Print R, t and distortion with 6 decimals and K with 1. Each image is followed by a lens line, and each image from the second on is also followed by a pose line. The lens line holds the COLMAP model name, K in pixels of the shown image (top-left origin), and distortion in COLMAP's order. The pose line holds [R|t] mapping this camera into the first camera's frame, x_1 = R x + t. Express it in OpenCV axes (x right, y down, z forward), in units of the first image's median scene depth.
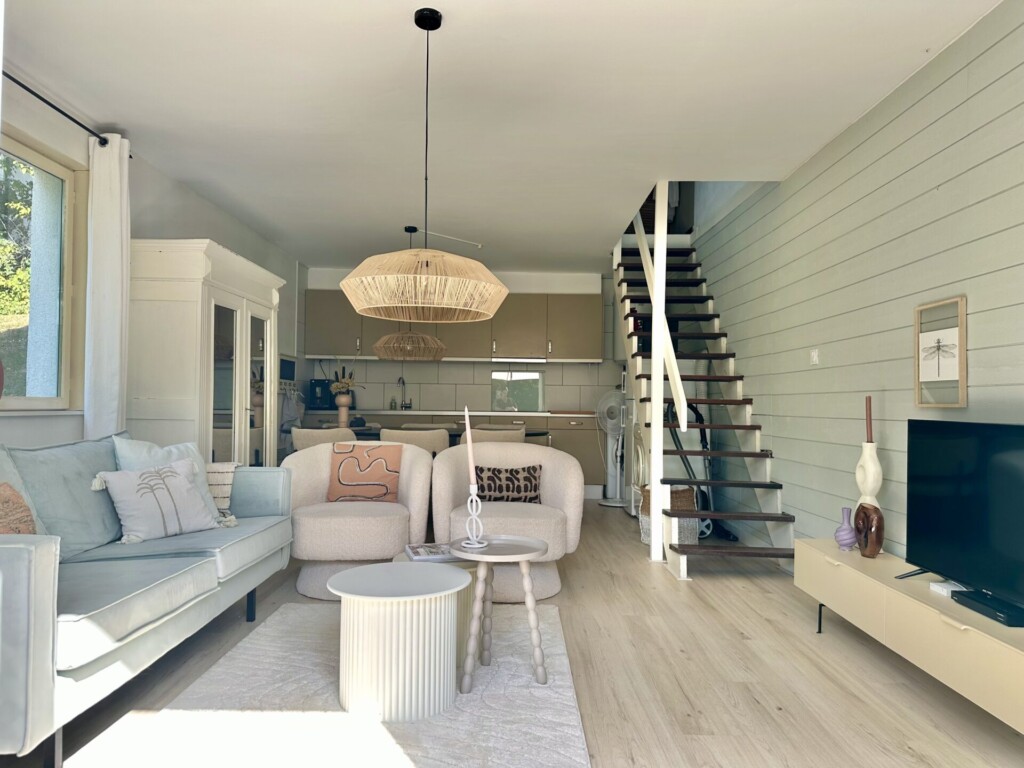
lens RADIAL K [[729.7, 0, 512.0], [0, 729.7, 384.0], [0, 0, 1]] dist [0.141147, -0.180493]
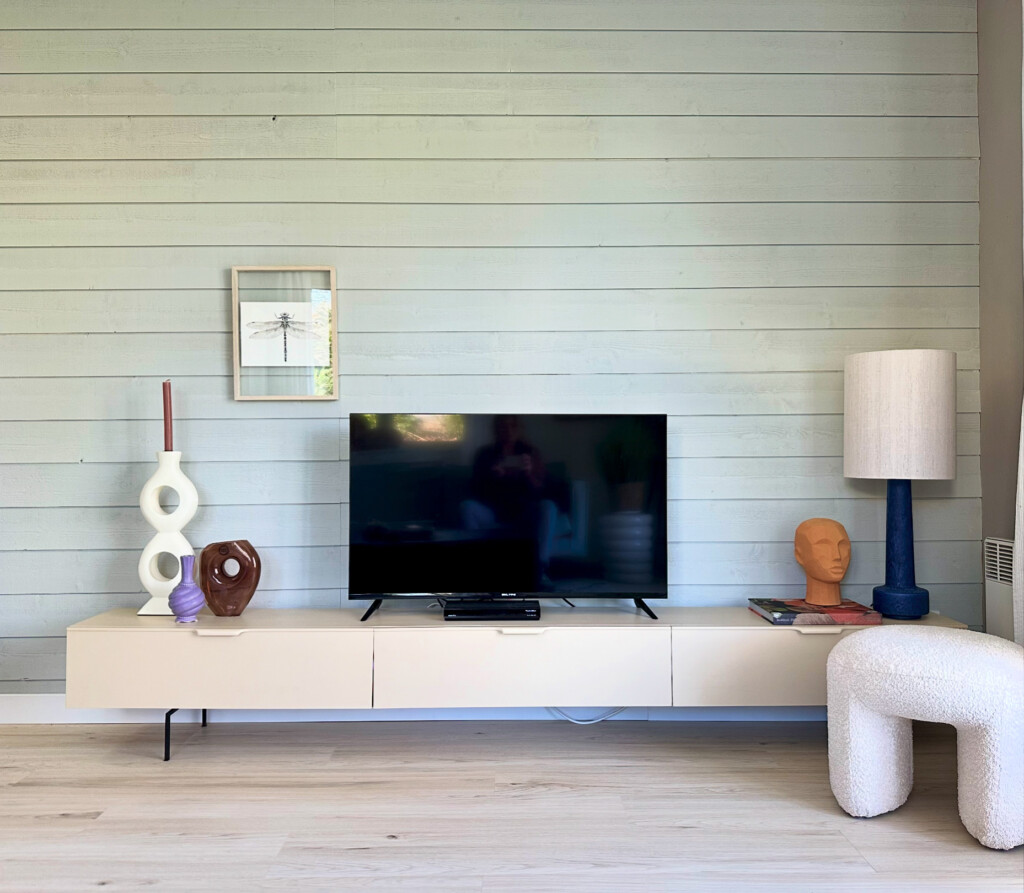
lens RADIAL K [[840.7, 0, 512.0], [0, 840.7, 446.5], [0, 0, 1]] dist [-0.001490, -0.007258]
pose [[-0.021901, 0.003919, 0.999752, -0.332881], [-0.016952, 0.999847, -0.004291, 0.082915], [-0.999616, -0.017042, -0.021831, 0.805585]]
